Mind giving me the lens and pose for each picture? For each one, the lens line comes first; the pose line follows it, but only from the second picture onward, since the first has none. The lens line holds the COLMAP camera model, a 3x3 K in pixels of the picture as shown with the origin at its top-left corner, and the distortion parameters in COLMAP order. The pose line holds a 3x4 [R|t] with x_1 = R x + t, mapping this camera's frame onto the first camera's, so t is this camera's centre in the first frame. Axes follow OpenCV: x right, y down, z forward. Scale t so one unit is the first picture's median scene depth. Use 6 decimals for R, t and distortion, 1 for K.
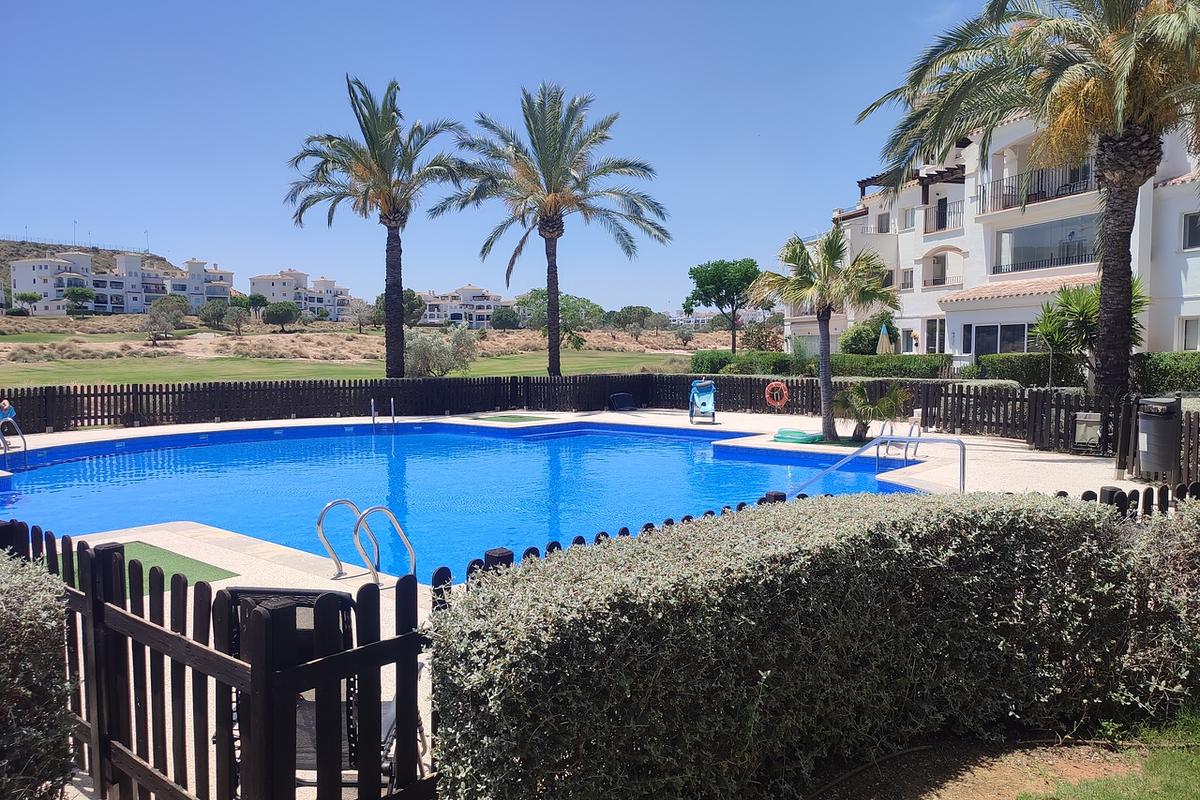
lens RADIAL K [[866.9, 0, 596.5], [0, 866.9, 397.7], [0, 0, 1]] dist [0.030404, -0.028405]
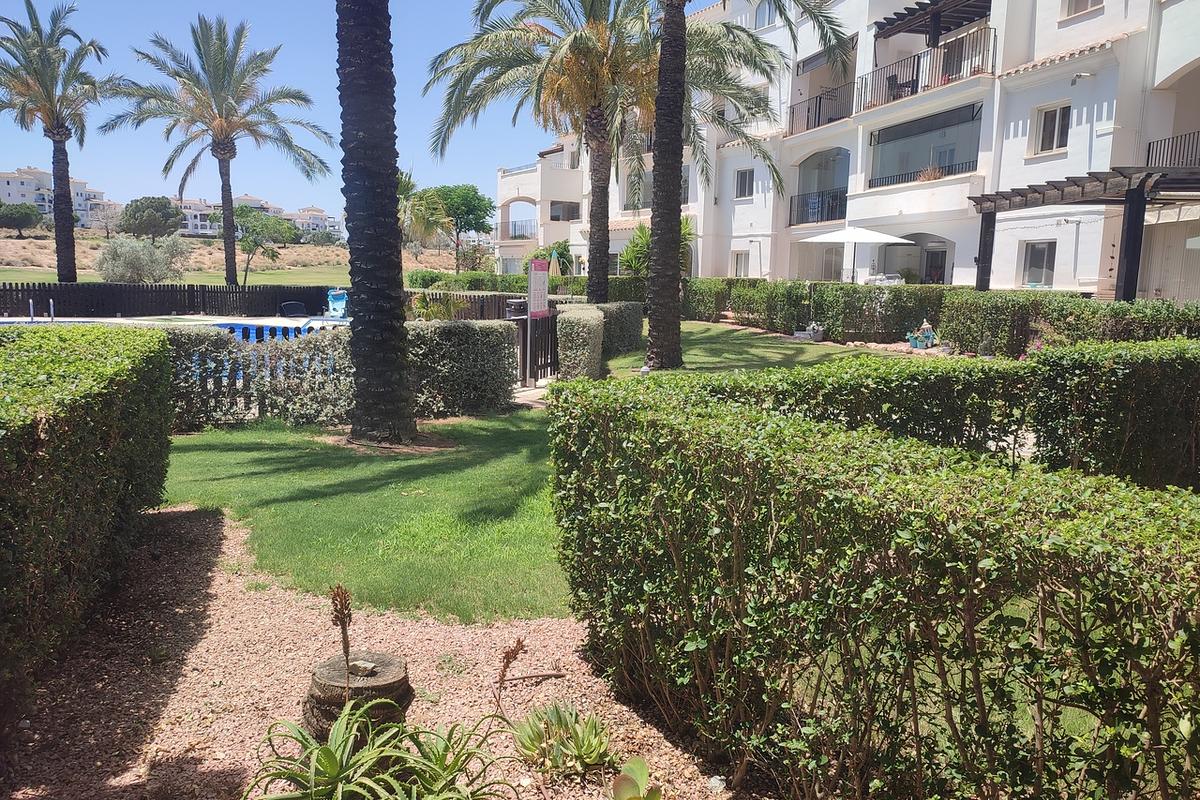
lens RADIAL K [[866.9, 0, 621.6], [0, 866.9, 431.7], [0, 0, 1]] dist [0.030404, -0.028405]
pose [[0.973908, -0.014032, 0.226508, 0.184281], [-0.014540, 0.992178, 0.123981, 0.016008], [-0.226476, -0.124039, 0.966086, -0.234327]]
